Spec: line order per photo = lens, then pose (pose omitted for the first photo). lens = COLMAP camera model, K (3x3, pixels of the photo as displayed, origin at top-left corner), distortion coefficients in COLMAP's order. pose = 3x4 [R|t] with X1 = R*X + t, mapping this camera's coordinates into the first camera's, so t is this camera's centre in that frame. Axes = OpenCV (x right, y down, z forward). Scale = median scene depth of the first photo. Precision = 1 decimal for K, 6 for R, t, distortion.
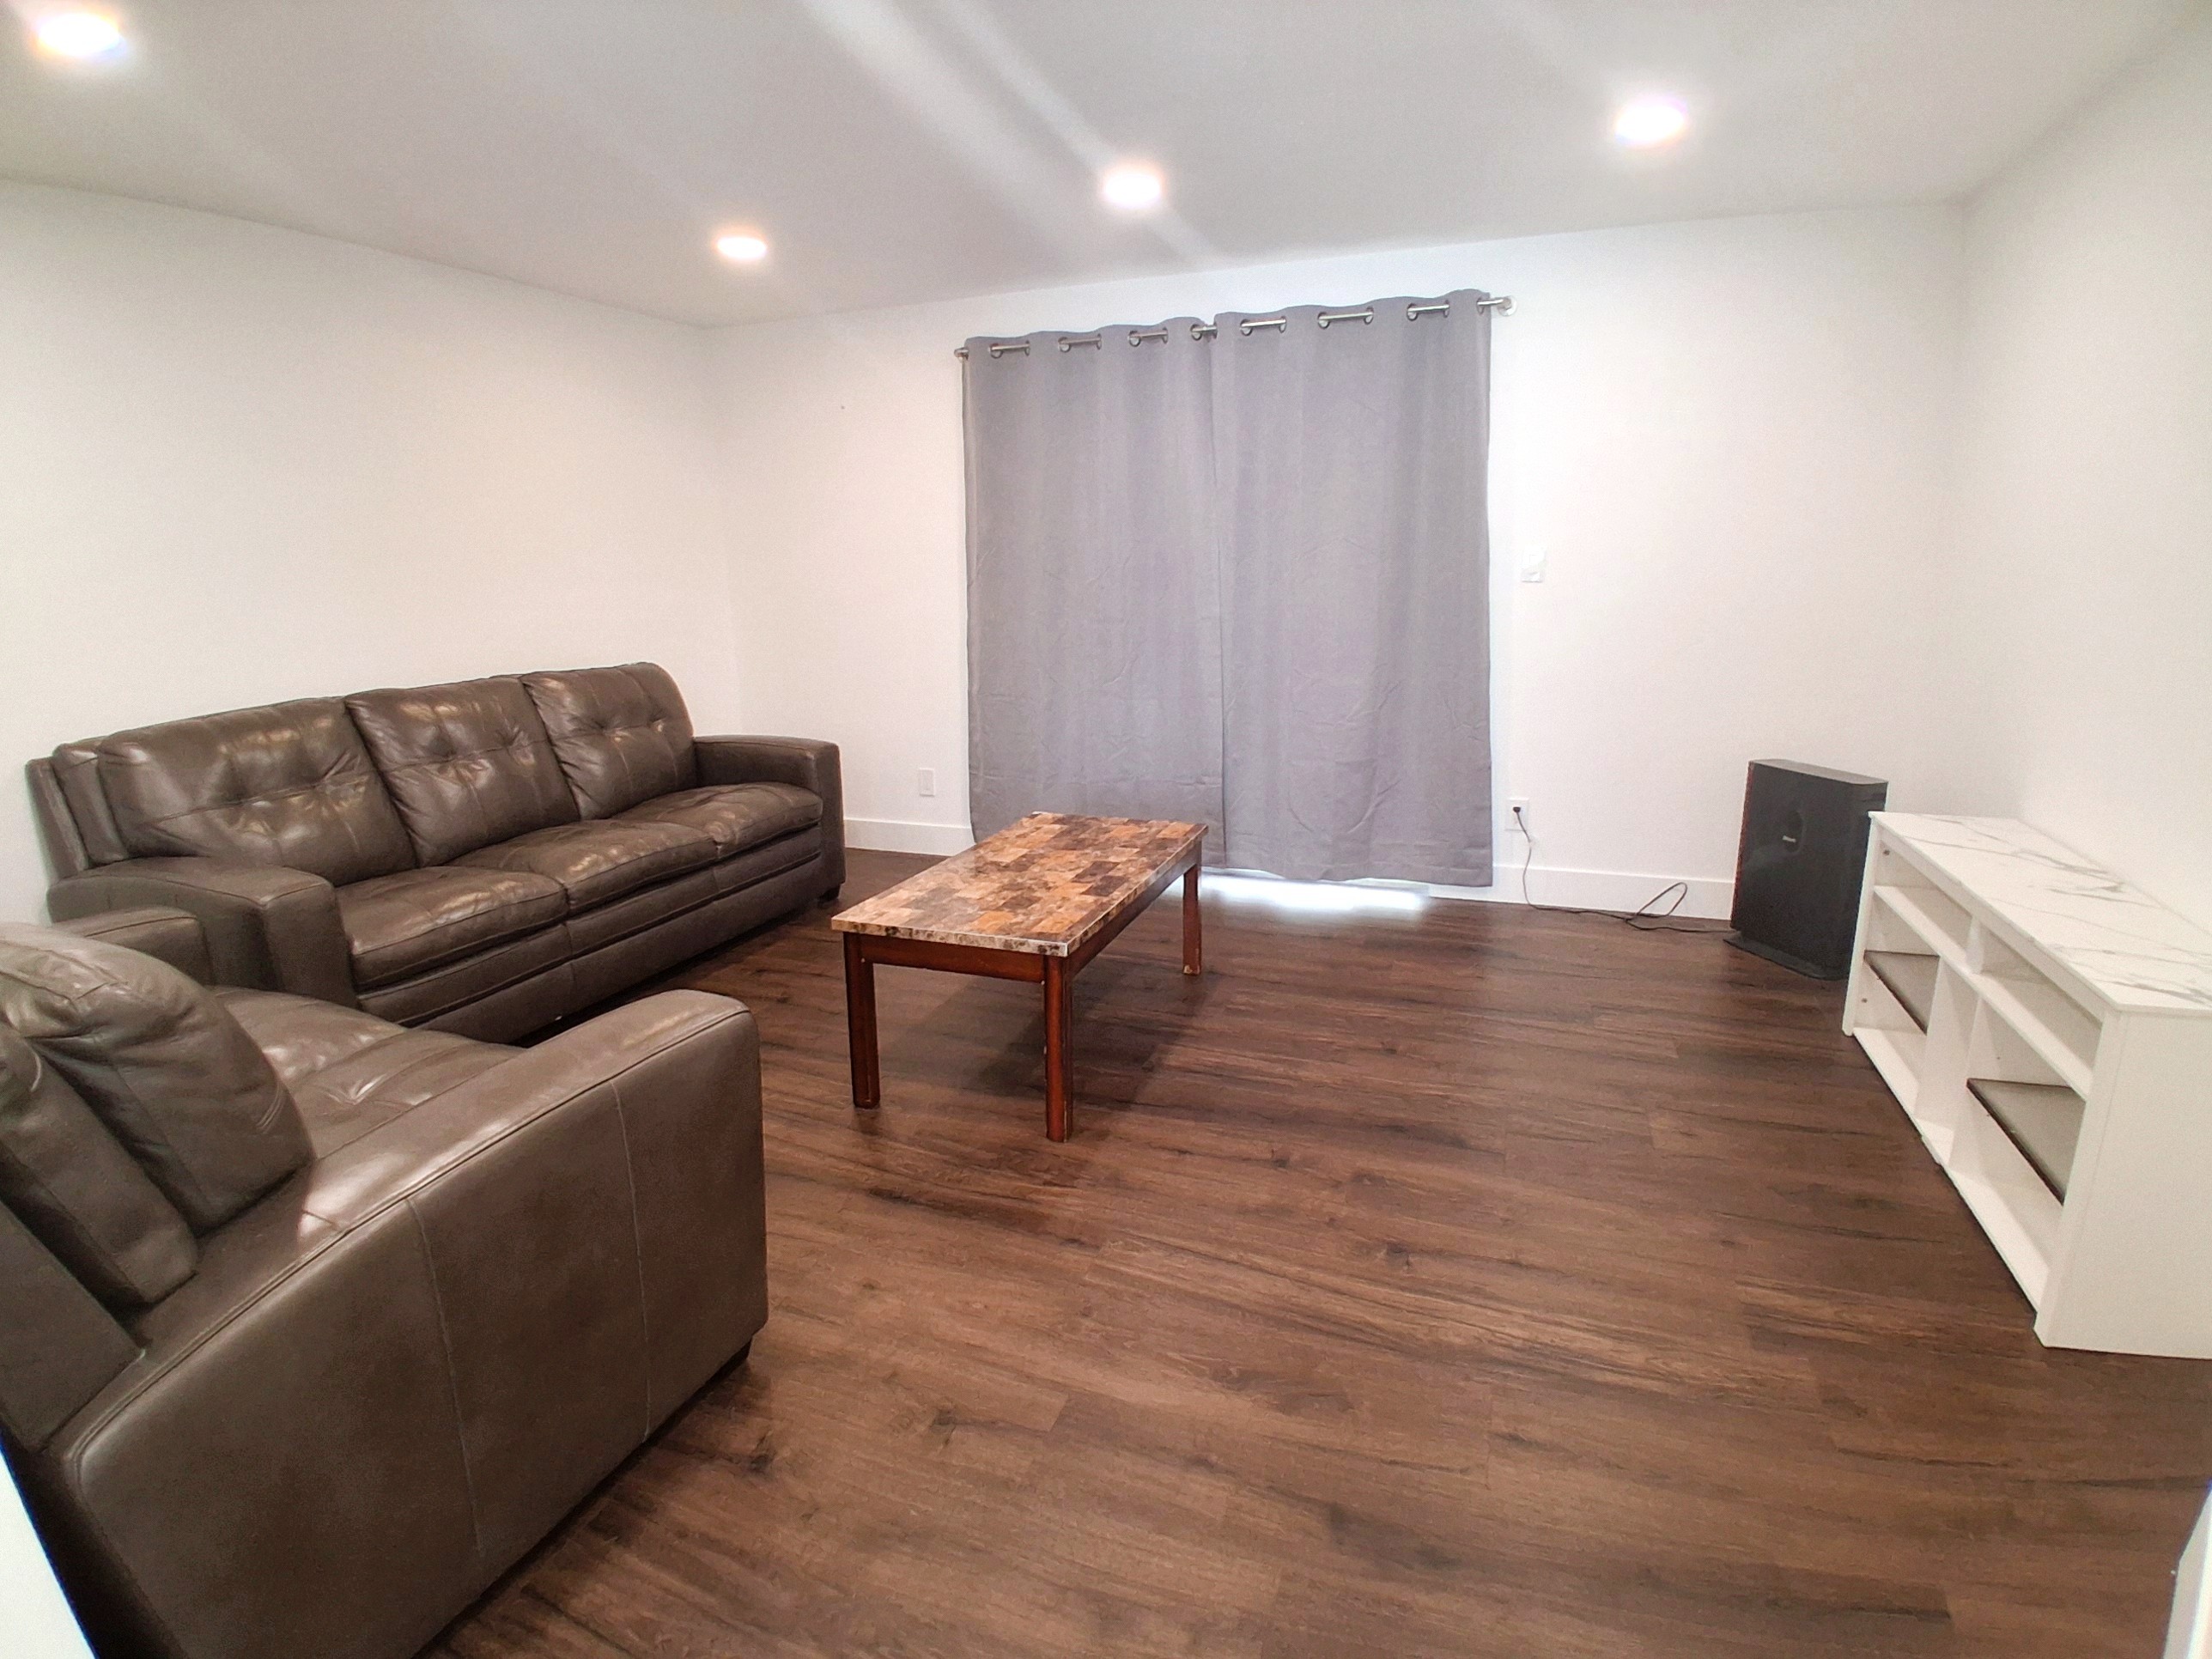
lens RADIAL K [[1114.2, 0, 1080.1], [0, 1114.2, 821.3], [0, 0, 1]] dist [0.003411, -0.044644]
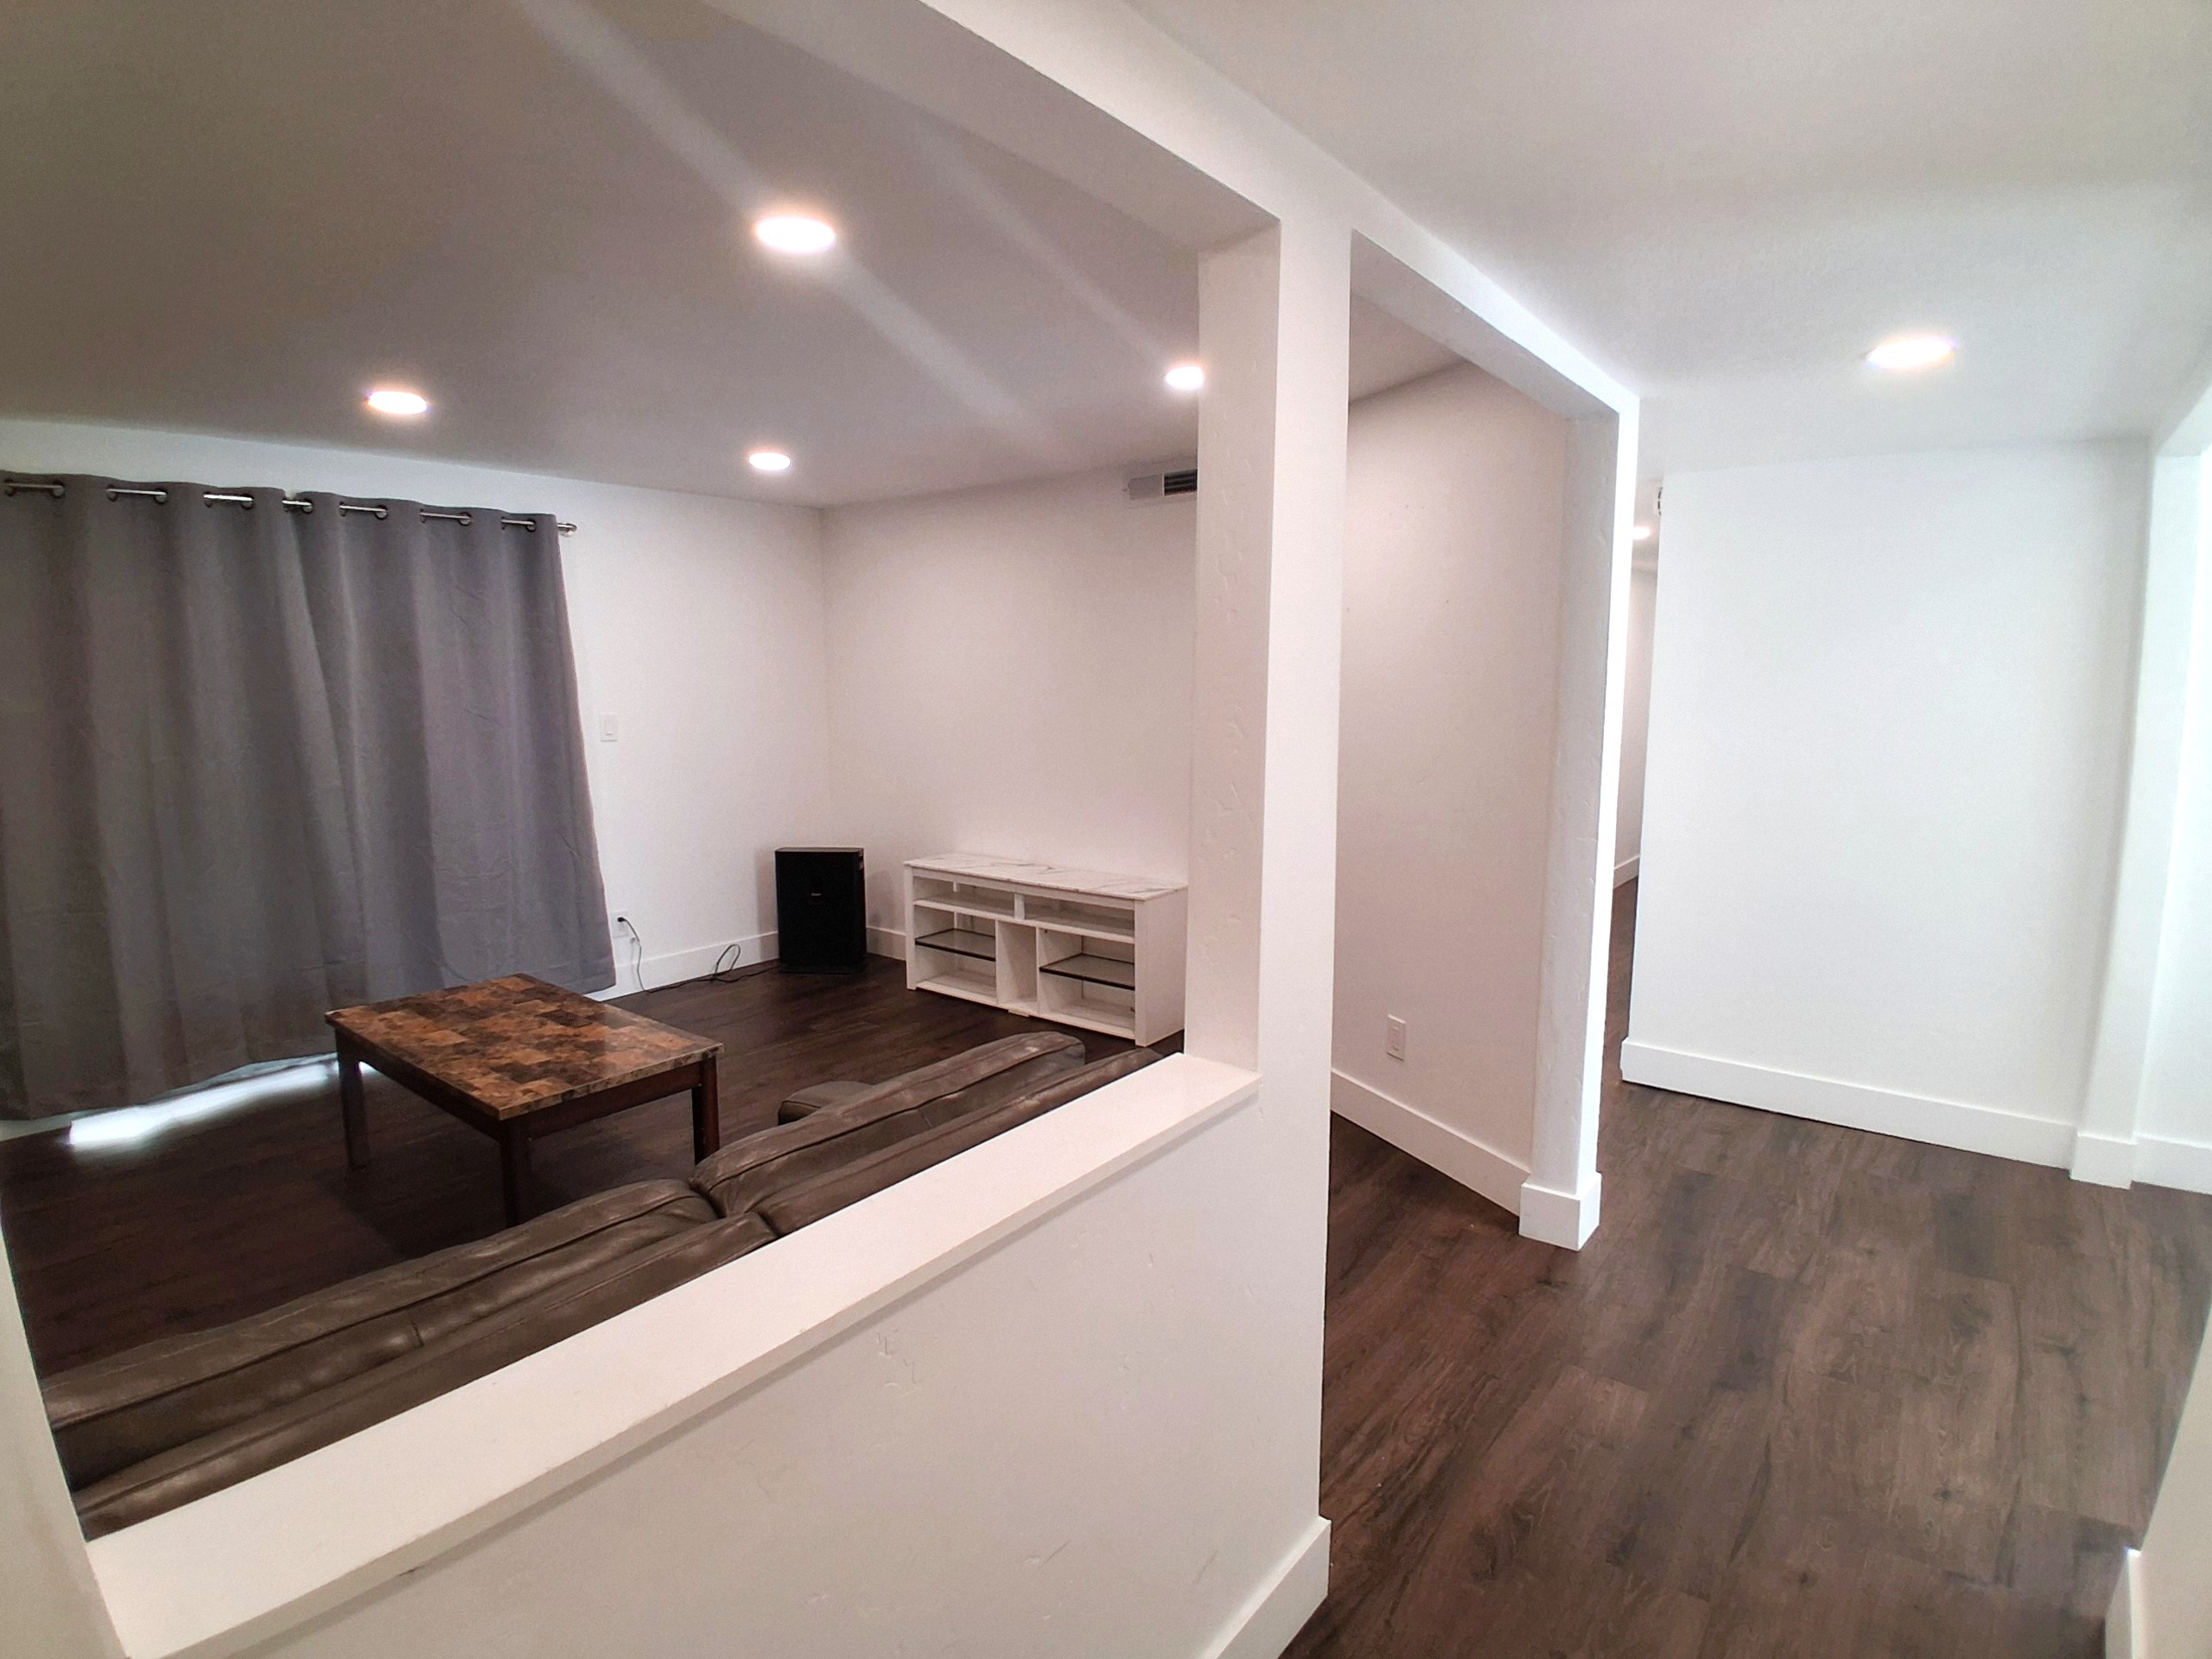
lens RADIAL K [[1111.2, 0, 1097.3], [0, 1111.2, 822.4], [0, 0, 1]] dist [0.006225, -0.046591]
pose [[0.296374, -0.109978, 0.948719, -0.852153], [0.213766, 0.975785, 0.046336, -0.083107], [-0.930842, 0.189071, 0.312707, 0.125610]]
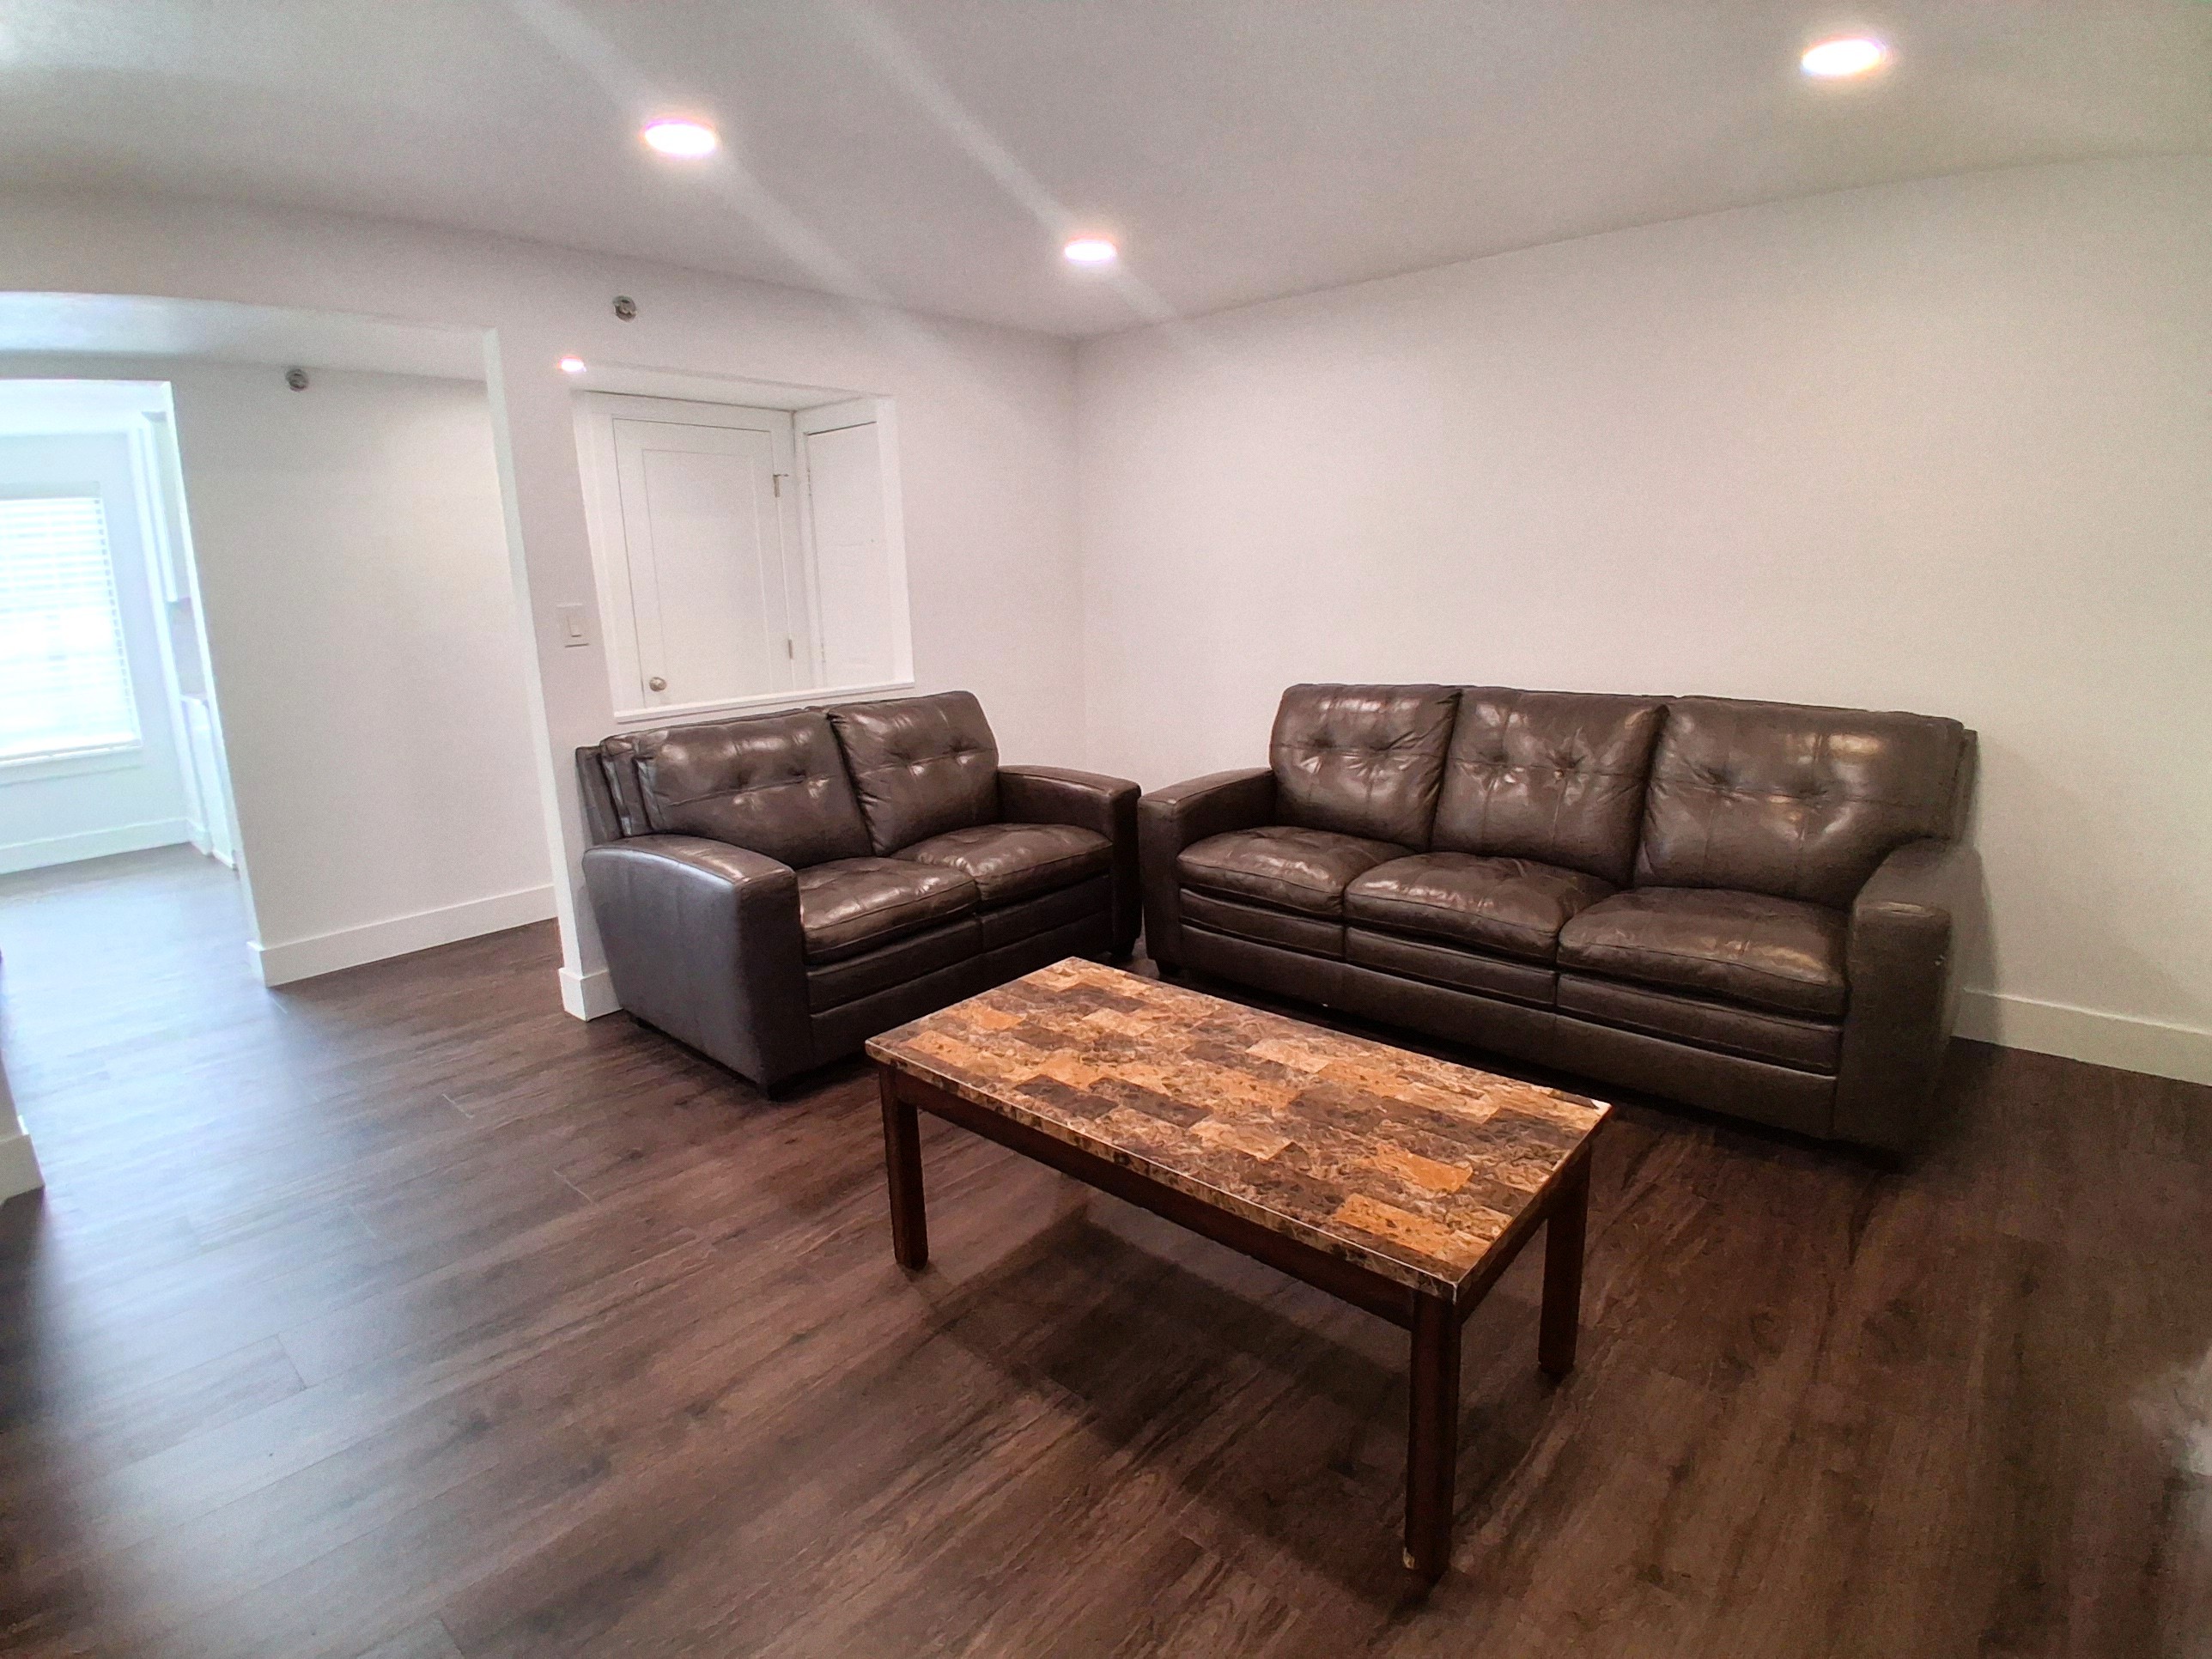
lens RADIAL K [[1090.5, 0, 1106.0], [0, 1090.5, 829.5], [0, 0, 1]] dist [0.013567, -0.043421]
pose [[-0.340033, 0.242479, -0.908615, 0.546540], [-0.174384, 0.933172, 0.314293, -0.289038], [0.924104, 0.265318, -0.275025, 1.104973]]
